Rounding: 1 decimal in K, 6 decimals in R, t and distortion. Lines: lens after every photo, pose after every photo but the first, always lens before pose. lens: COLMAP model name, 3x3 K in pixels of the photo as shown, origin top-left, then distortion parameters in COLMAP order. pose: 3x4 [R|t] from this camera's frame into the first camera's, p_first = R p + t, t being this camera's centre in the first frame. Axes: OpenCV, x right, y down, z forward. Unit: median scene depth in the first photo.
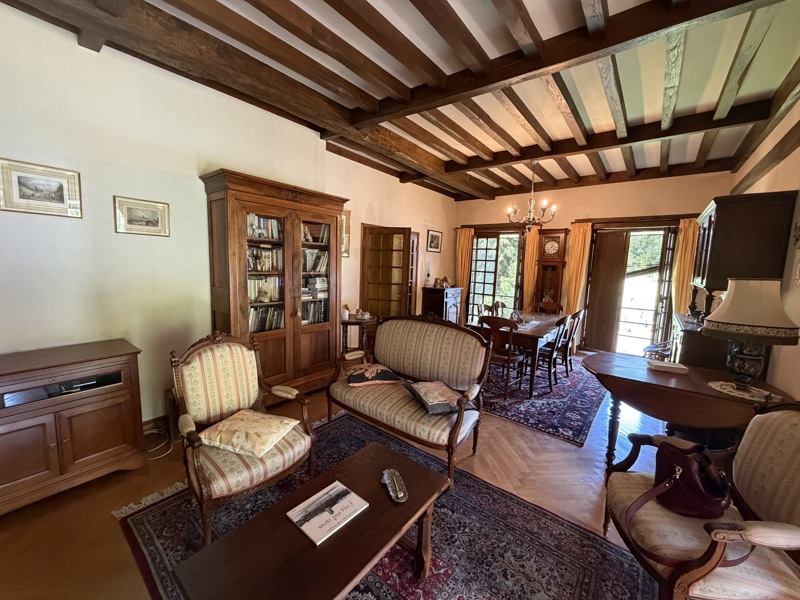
lens RADIAL K [[318.0, 0, 399.2], [0, 318.0, 299.8], [0, 0, 1]] dist [-0.000967, -0.000026]
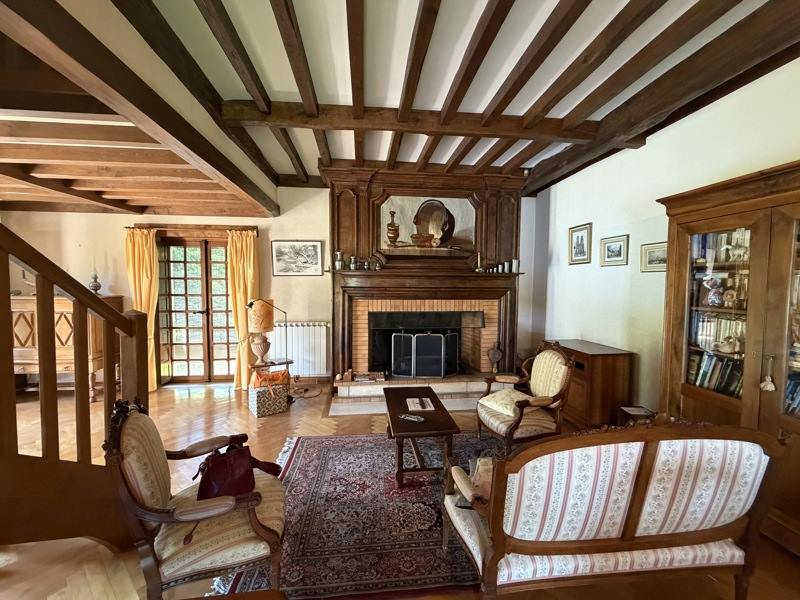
lens RADIAL K [[318.0, 0, 398.2], [0, 318.0, 296.5], [0, 0, 1]] dist [-0.000967, -0.000026]
pose [[-0.710611, -0.003339, -0.703577, 0.878328], [-0.109859, 0.988250, 0.106266, -0.166446], [0.694955, 0.152808, -0.702628, 1.452957]]
